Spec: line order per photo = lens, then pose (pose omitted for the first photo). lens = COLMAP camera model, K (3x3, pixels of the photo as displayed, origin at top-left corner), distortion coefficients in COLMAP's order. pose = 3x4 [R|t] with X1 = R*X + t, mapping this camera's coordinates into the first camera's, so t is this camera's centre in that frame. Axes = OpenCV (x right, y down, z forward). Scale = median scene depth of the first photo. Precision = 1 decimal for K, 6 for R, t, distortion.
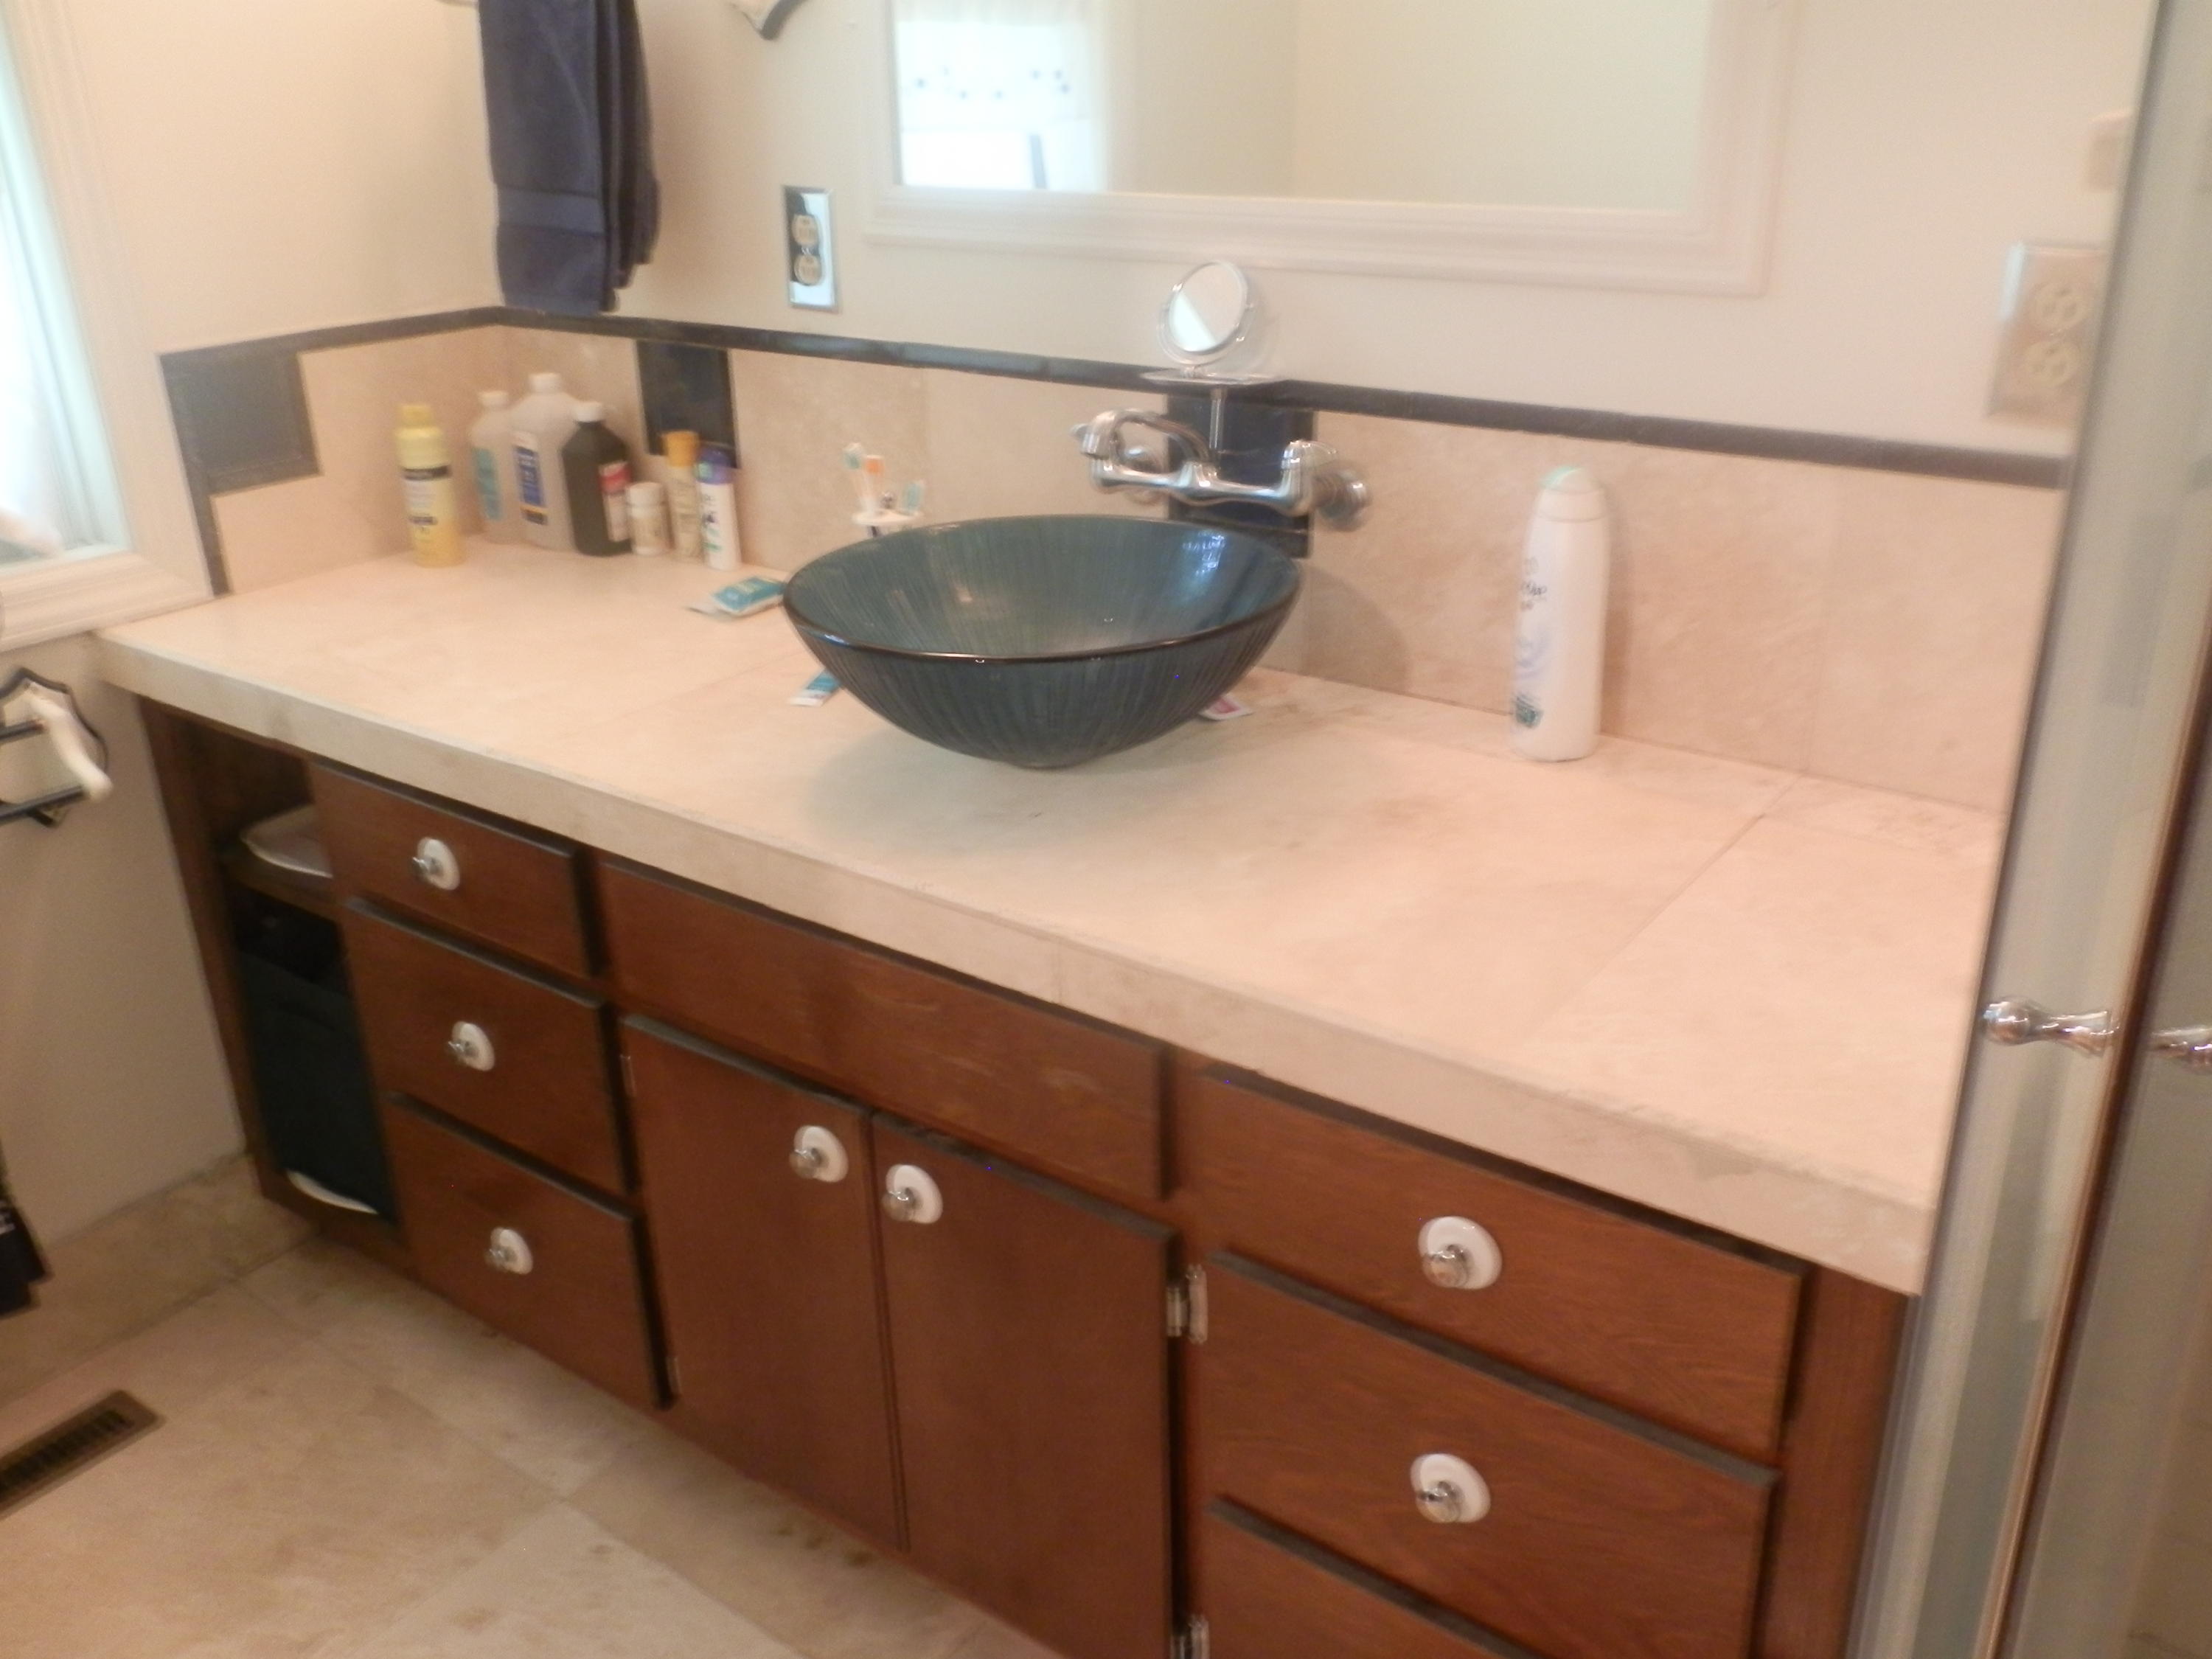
lens RADIAL K [[1830.1, 0, 1108.6], [0, 1830.1, 836.3], [0, 0, 1]] dist [0.020834, -0.022135]
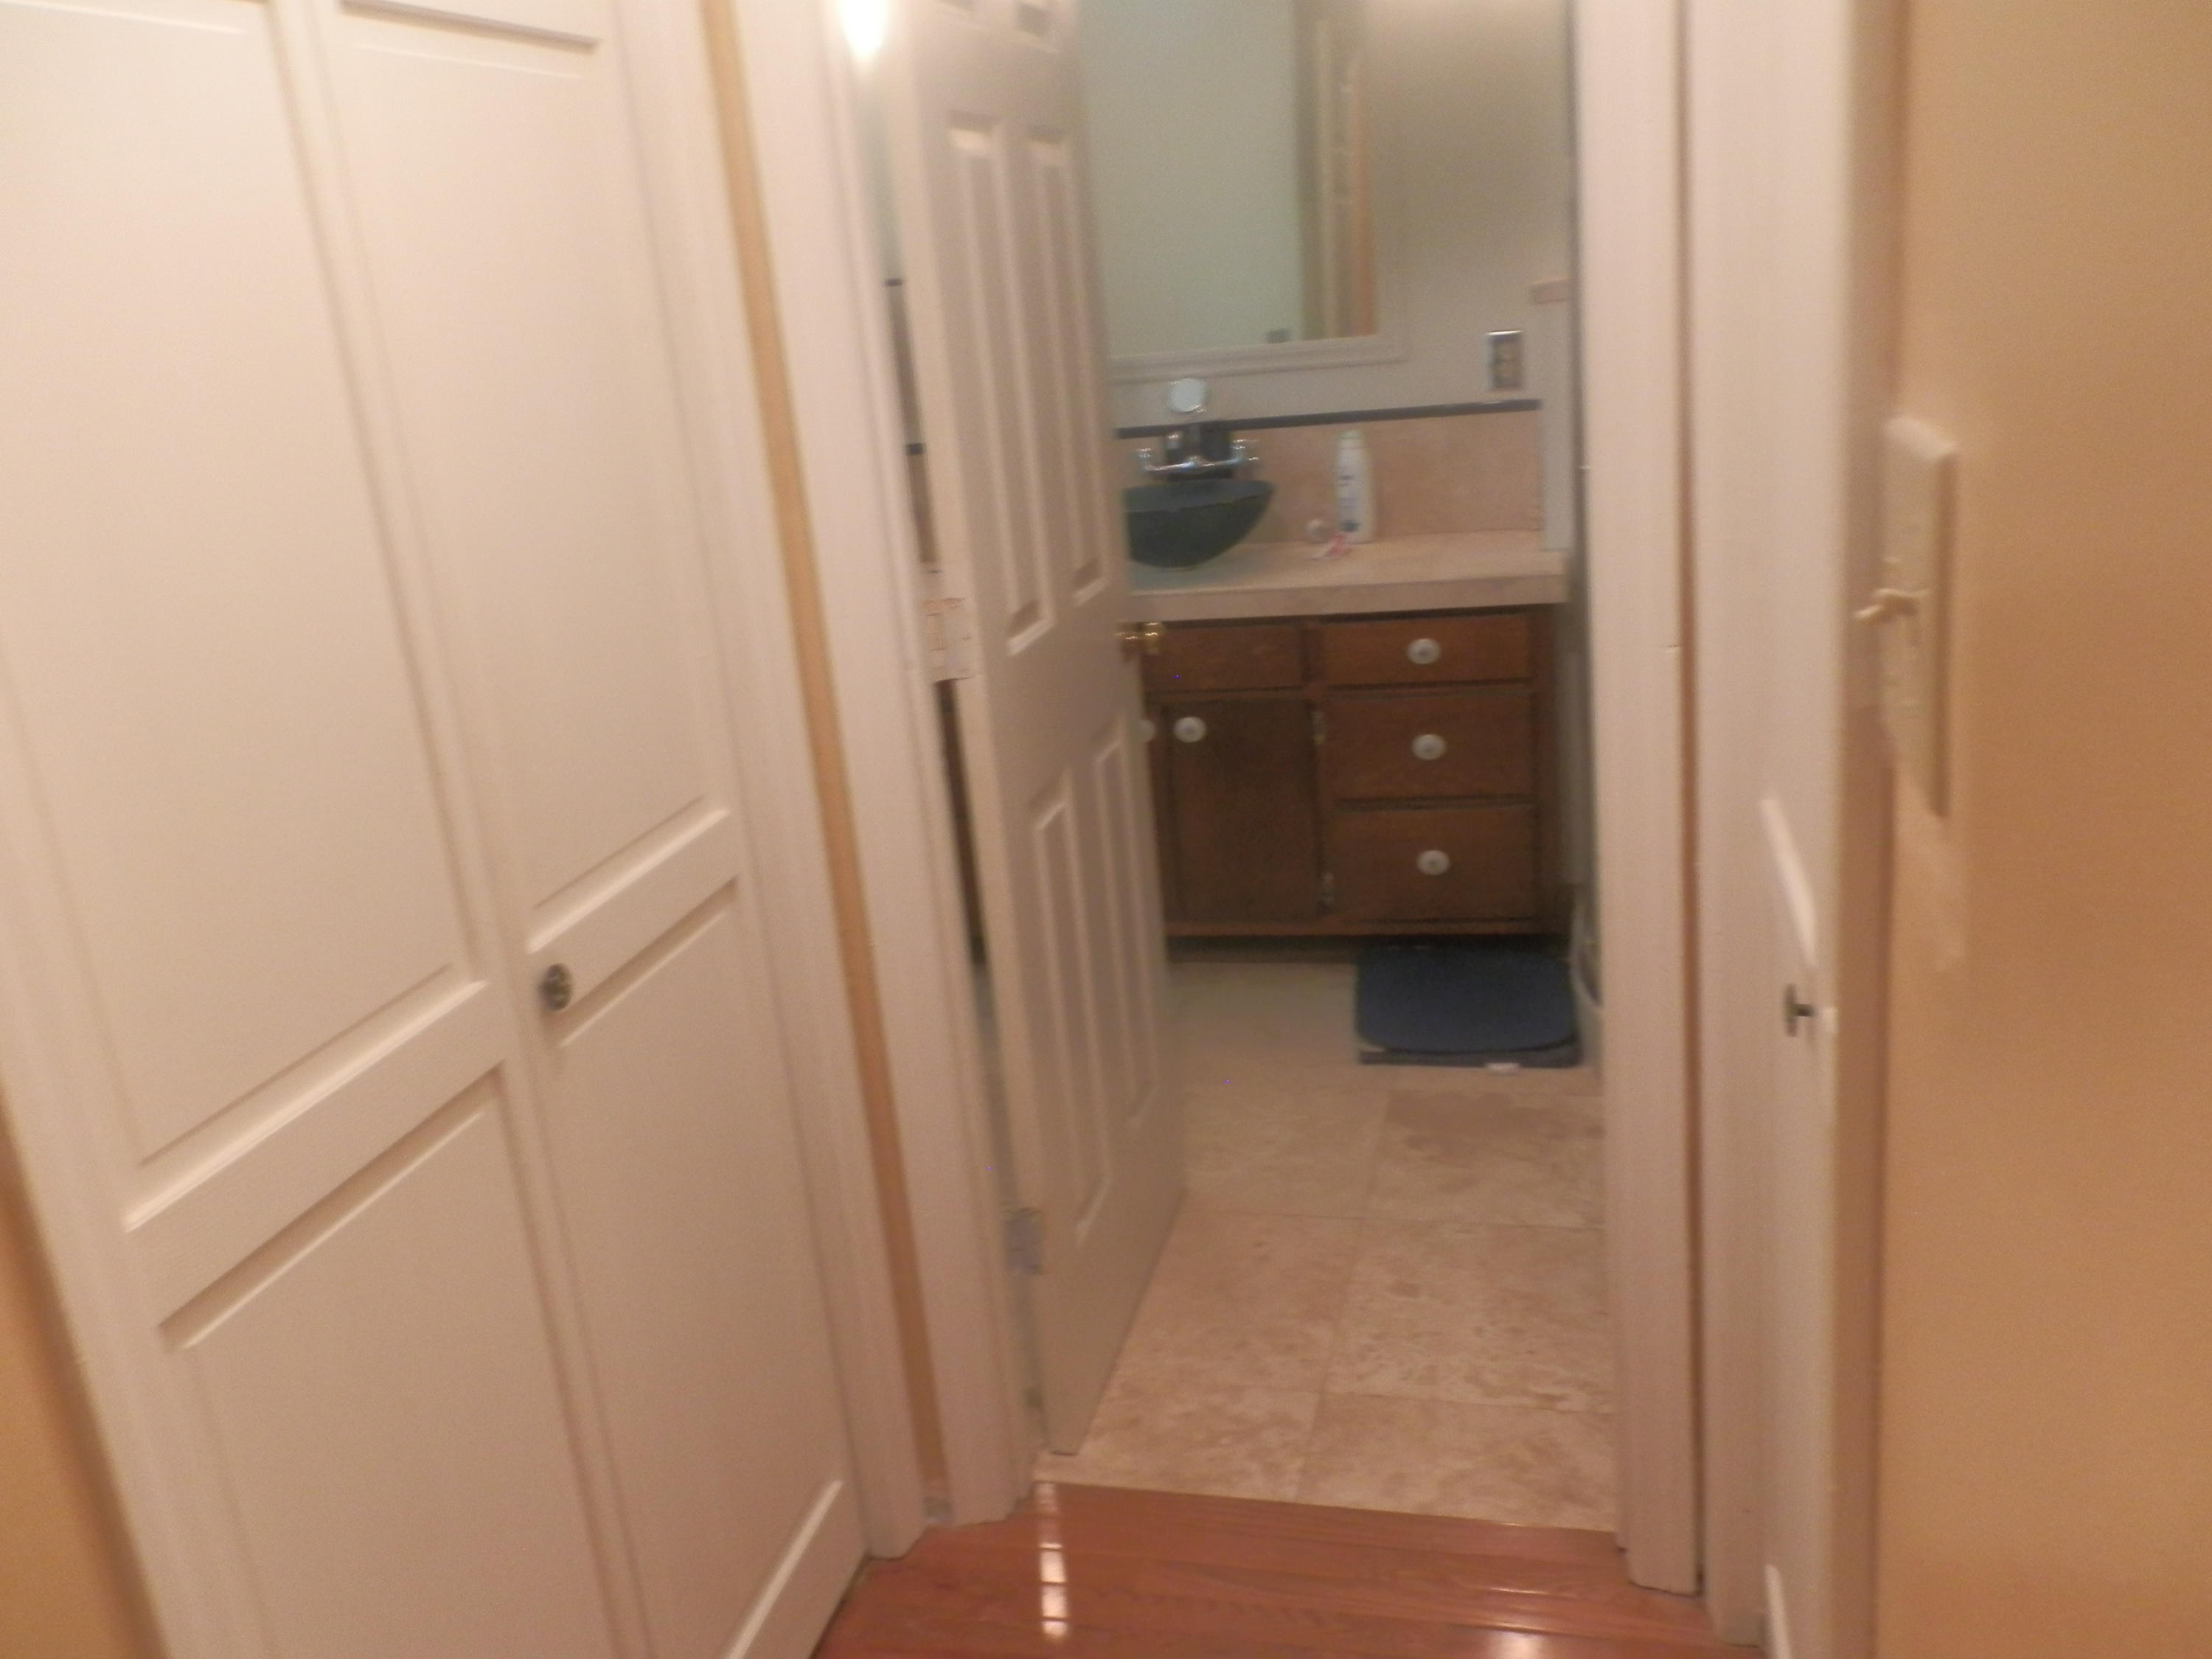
lens RADIAL K [[1830.1, 0, 1106.3], [0, 1830.1, 824.8], [0, 0, 1]] dist [0.020834, -0.022135]
pose [[0.921082, -0.169852, 0.350370, -1.095036], [0.216520, 0.971314, -0.098331, 0.535114], [-0.323617, 0.166433, 0.931436, -1.262075]]
